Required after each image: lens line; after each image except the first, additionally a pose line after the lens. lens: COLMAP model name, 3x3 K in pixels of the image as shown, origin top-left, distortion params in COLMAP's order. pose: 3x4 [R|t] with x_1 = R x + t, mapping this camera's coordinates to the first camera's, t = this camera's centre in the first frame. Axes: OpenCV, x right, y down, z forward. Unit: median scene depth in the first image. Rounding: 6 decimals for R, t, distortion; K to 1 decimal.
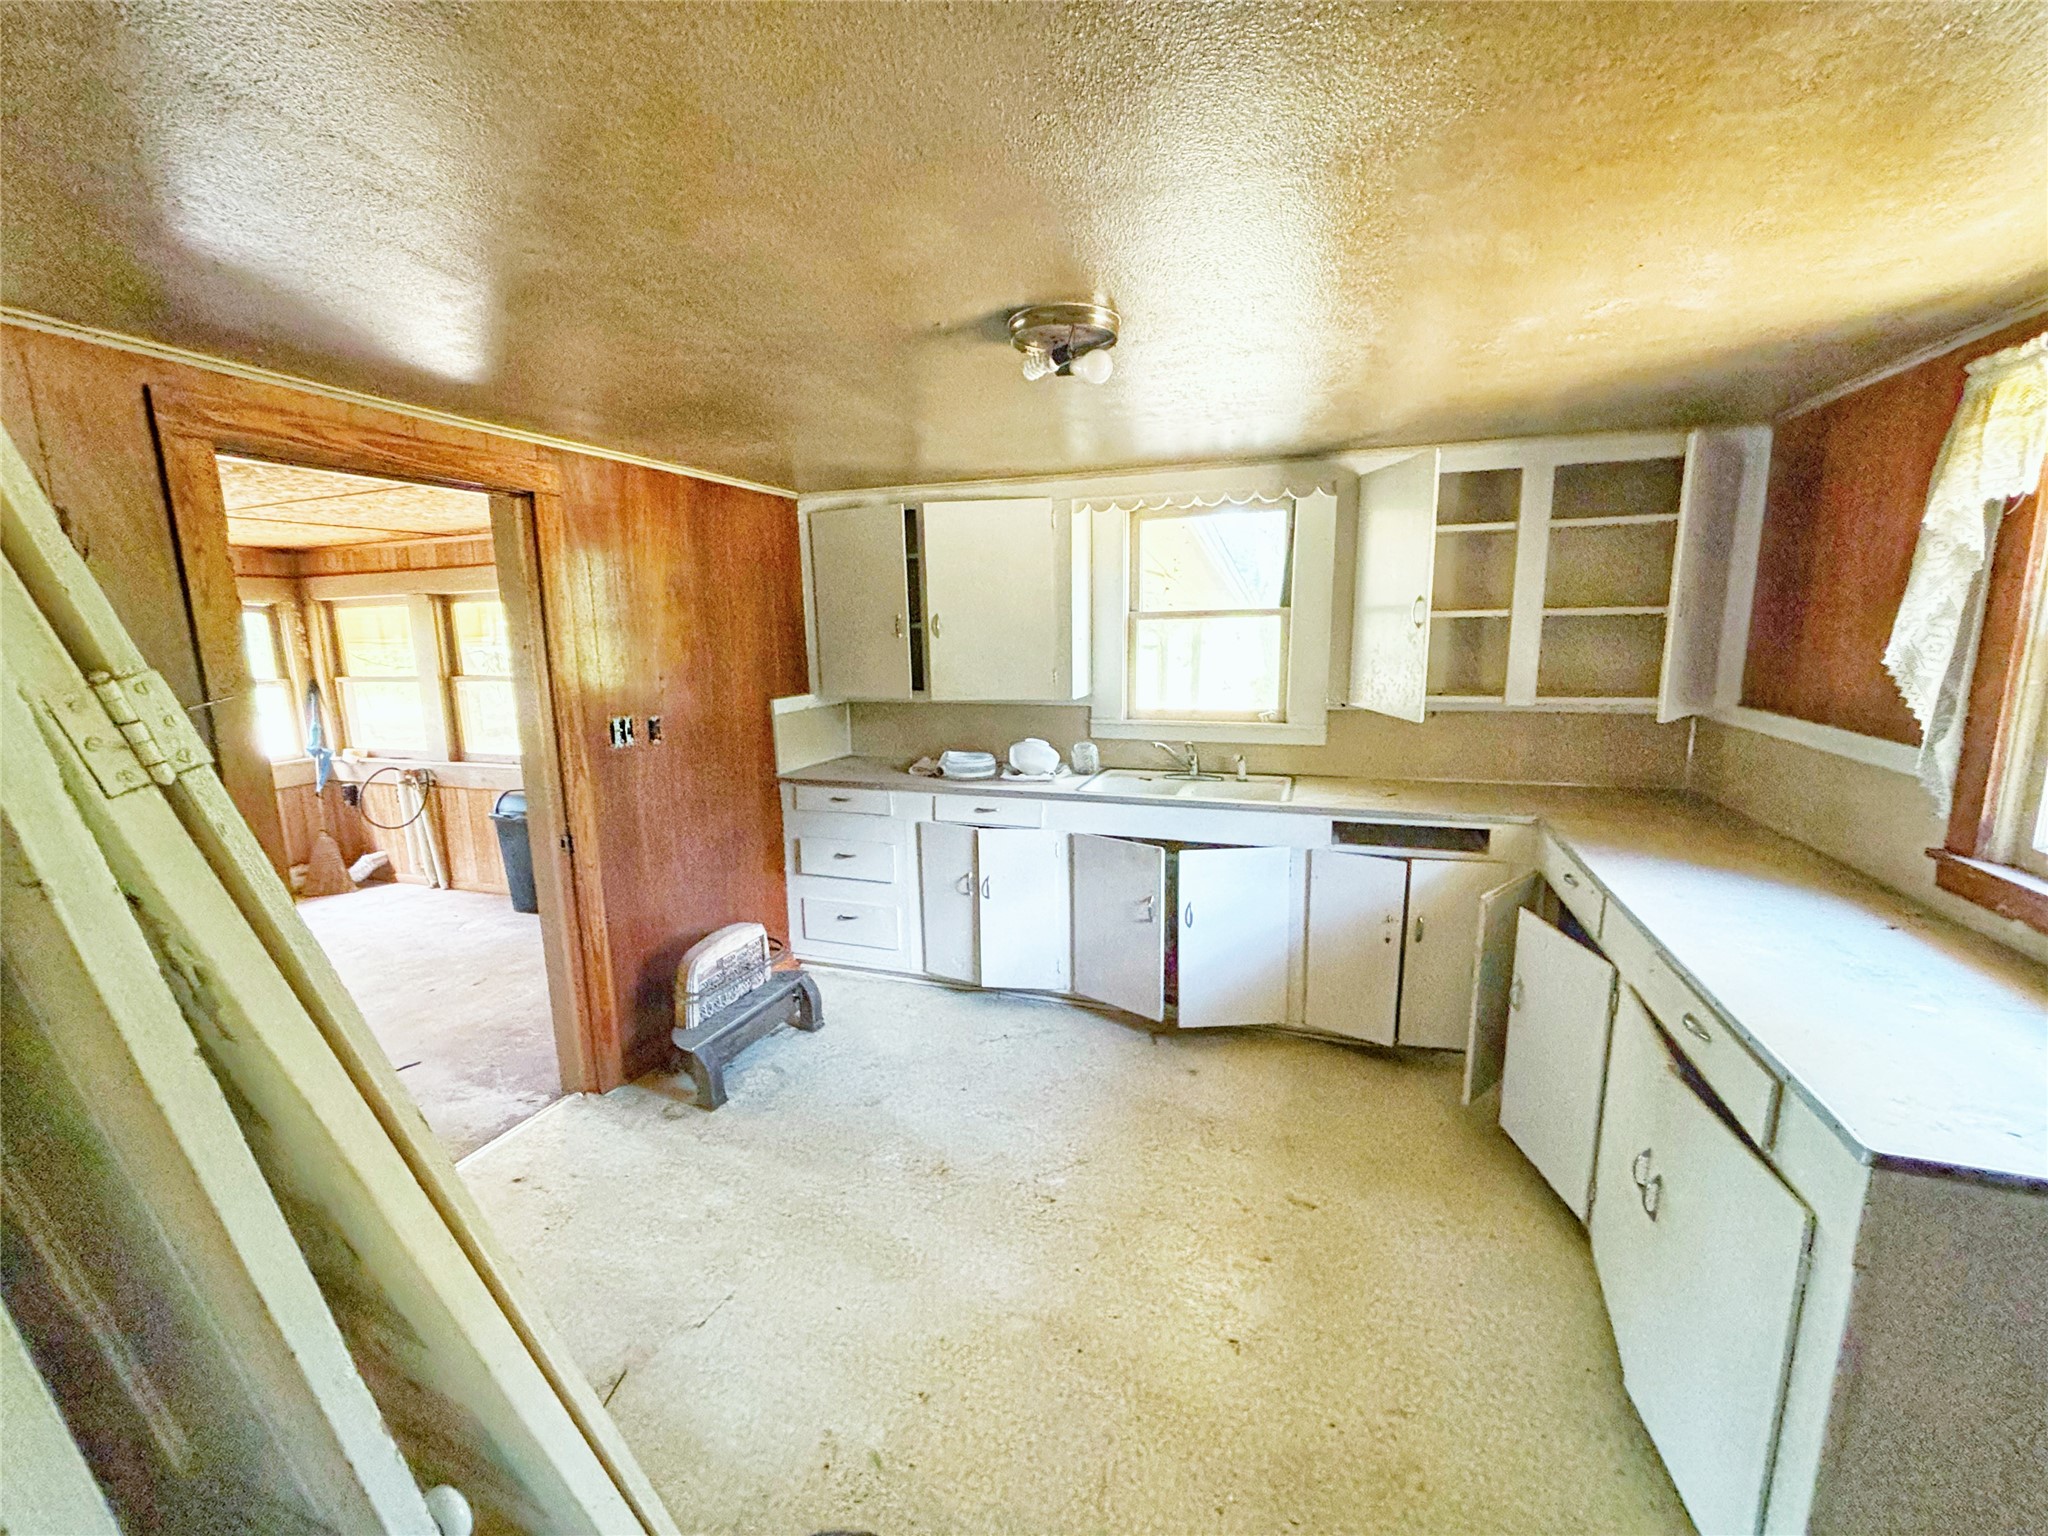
lens RADIAL K [[829.9, 0, 1020.0], [0, 829.9, 768.1], [0, 0, 1]] dist [0.006233, -0.001817]
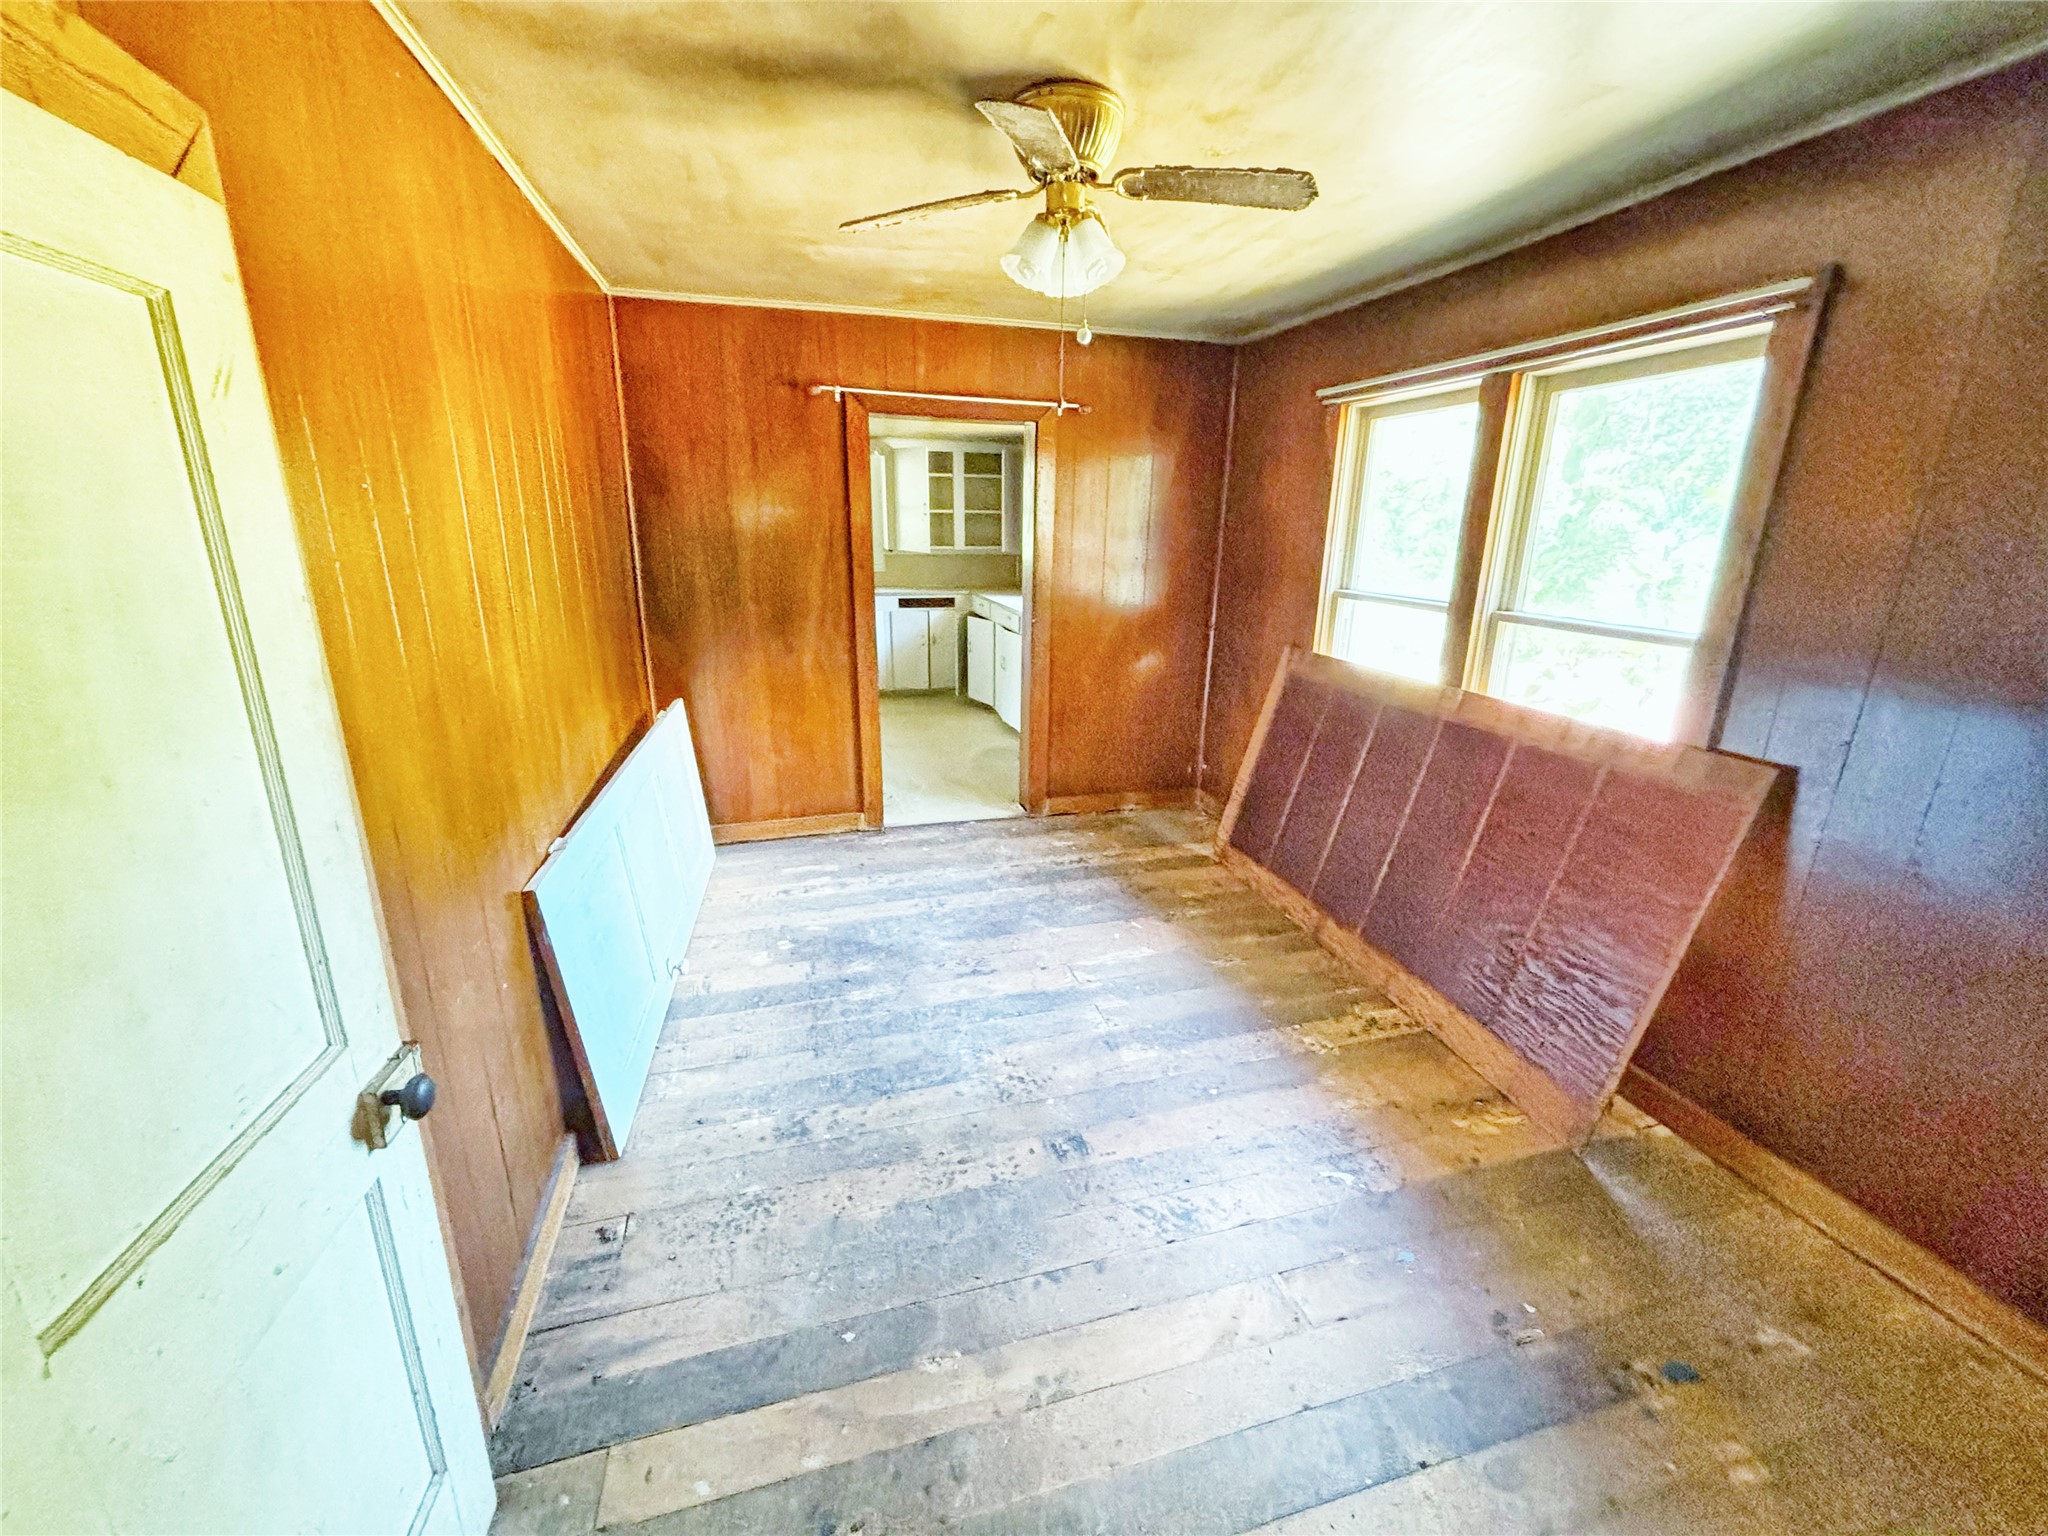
lens RADIAL K [[829.9, 0, 1023.0], [0, 829.9, 764.9], [0, 0, 1]] dist [0.006233, -0.001817]
pose [[0.813666, -0.137550, 0.564825, -0.738753], [0.076002, 0.988435, 0.131225, 0.251740], [-0.576343, -0.063845, 0.814710, -1.176347]]
